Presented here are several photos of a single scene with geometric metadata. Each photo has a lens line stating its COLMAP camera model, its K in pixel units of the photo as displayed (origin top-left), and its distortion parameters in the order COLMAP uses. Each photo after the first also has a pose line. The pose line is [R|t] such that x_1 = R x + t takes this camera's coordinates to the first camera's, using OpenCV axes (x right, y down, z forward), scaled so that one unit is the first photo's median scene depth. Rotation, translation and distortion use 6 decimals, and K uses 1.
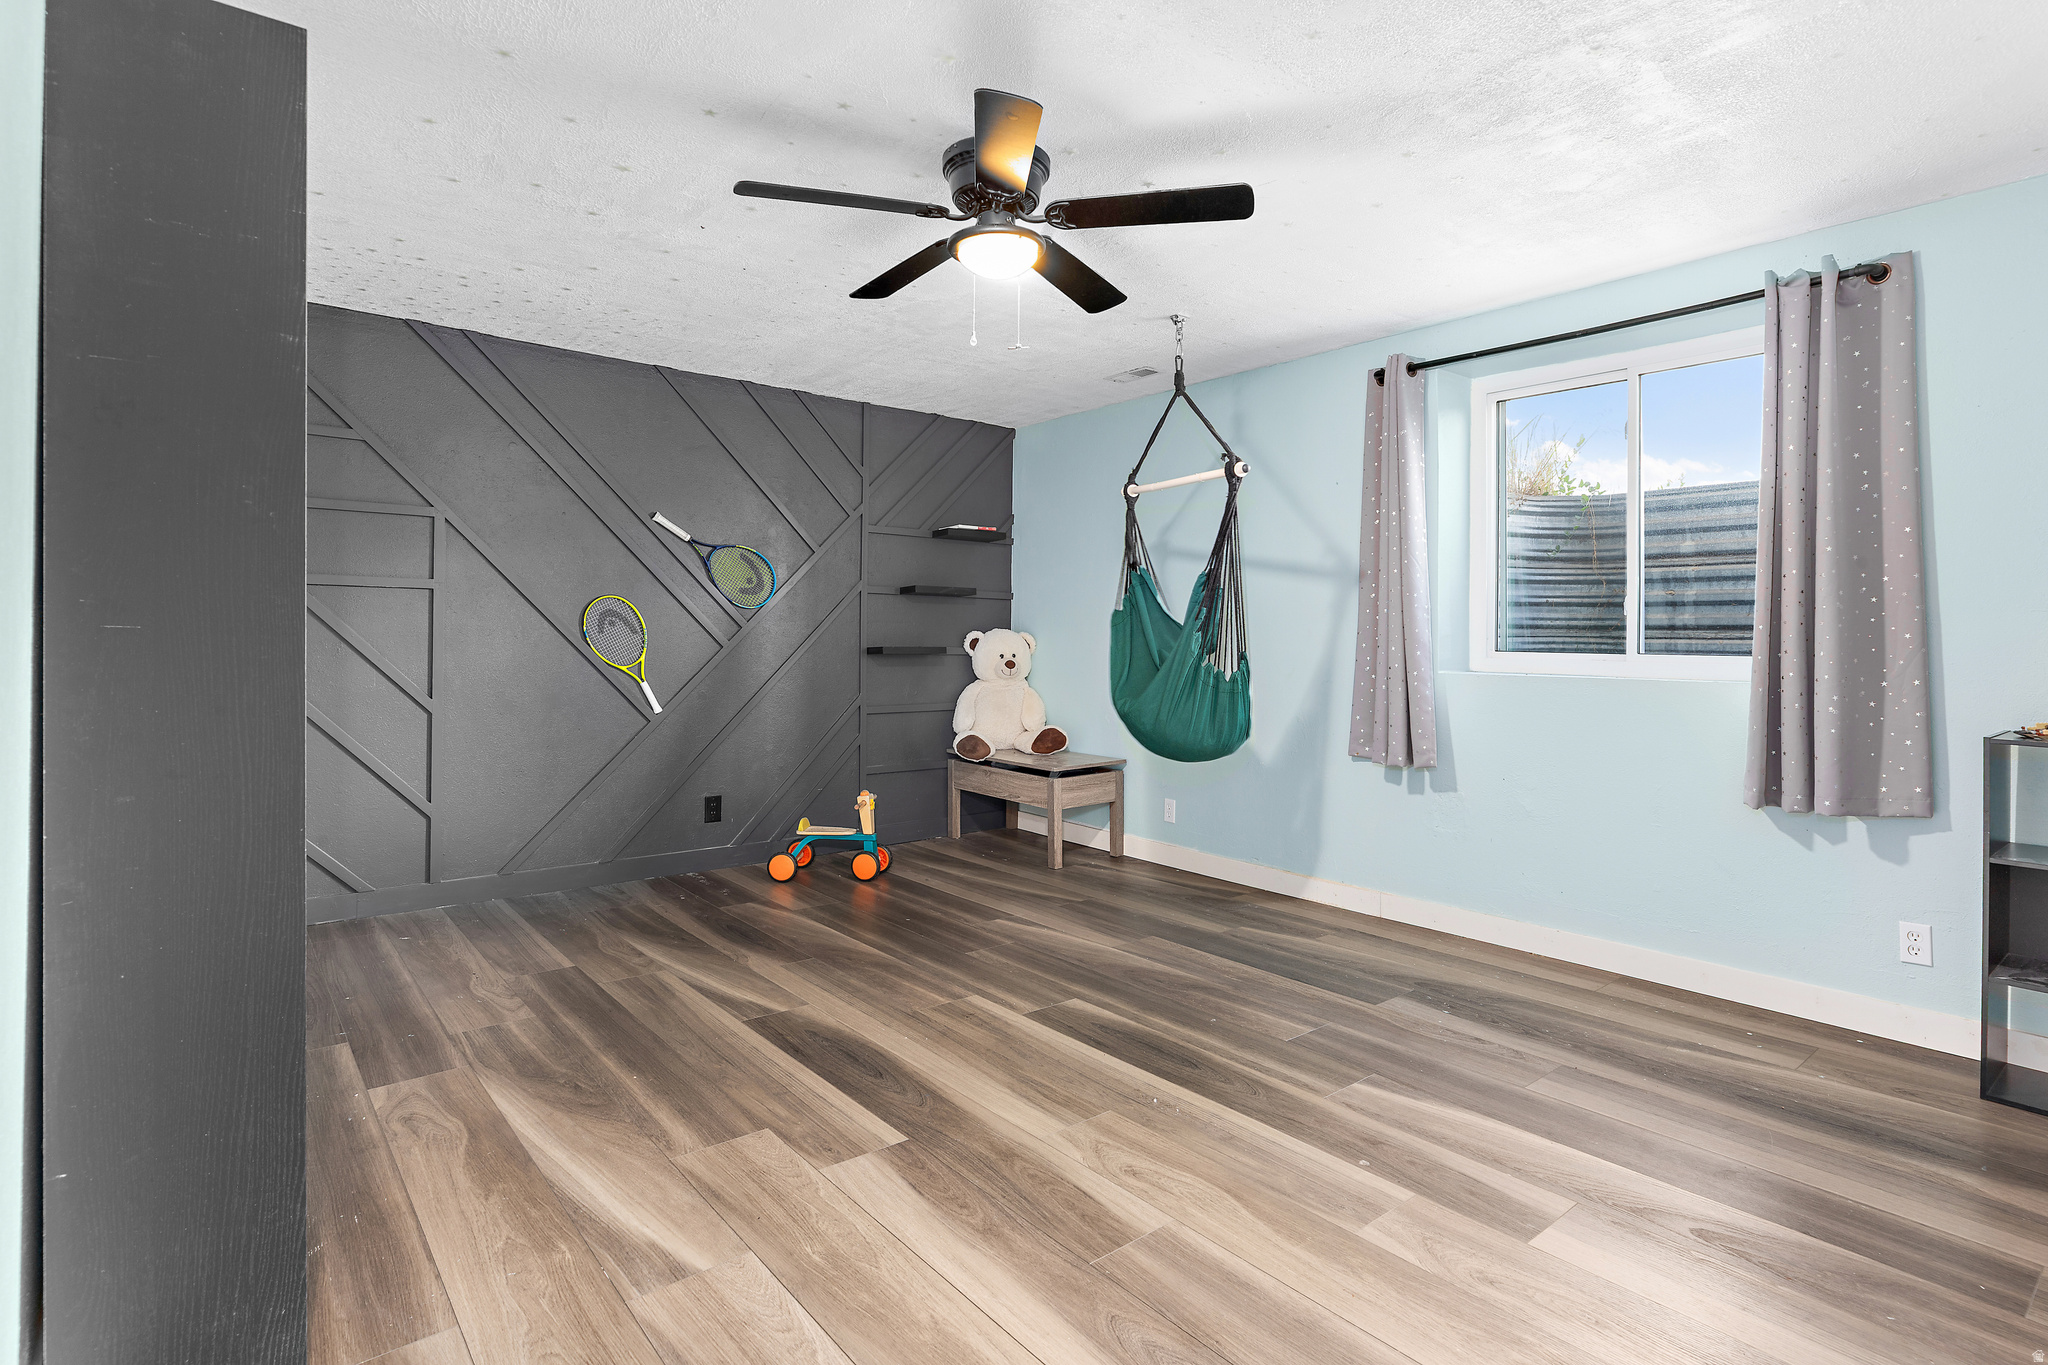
lens RADIAL K [[1006.2, 0, 1039.9], [0, 1006.2, 655.5], [0, 0, 1]] dist [-0.004502, -0.000722]
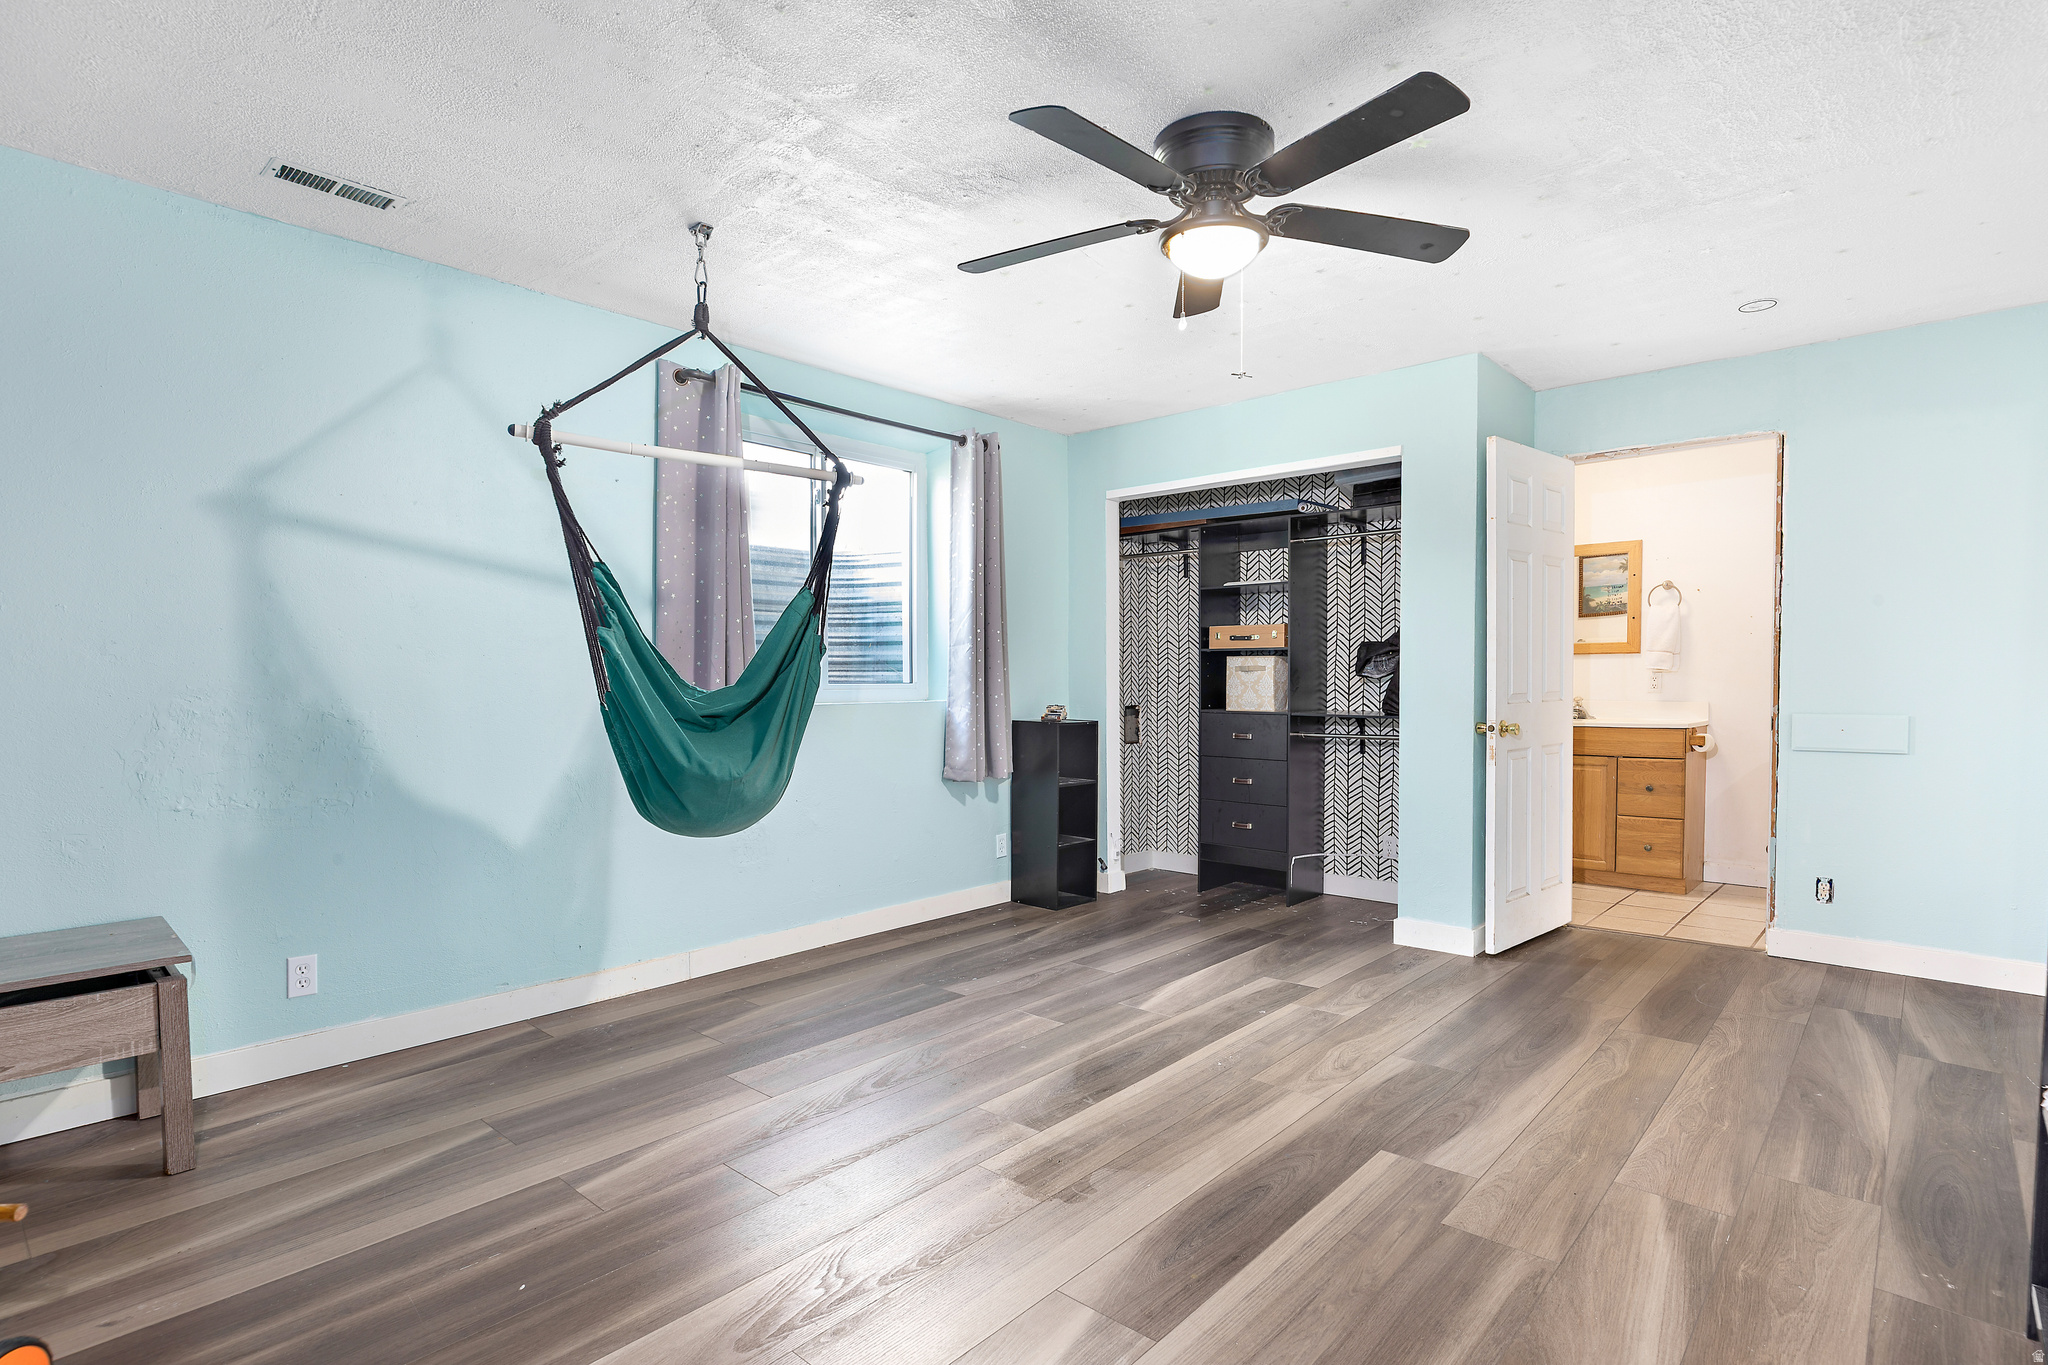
lens RADIAL K [[1045.7, 0, 1025.3], [0, 1045.7, 734.5], [0, 0, 1]] dist [-0.003362, -0.000216]
pose [[-0.153067, -0.061915, 0.986274, -1.070893], [0.017035, 0.997722, 0.065278, -0.025859], [-0.988069, 0.026793, -0.151664, 1.454240]]
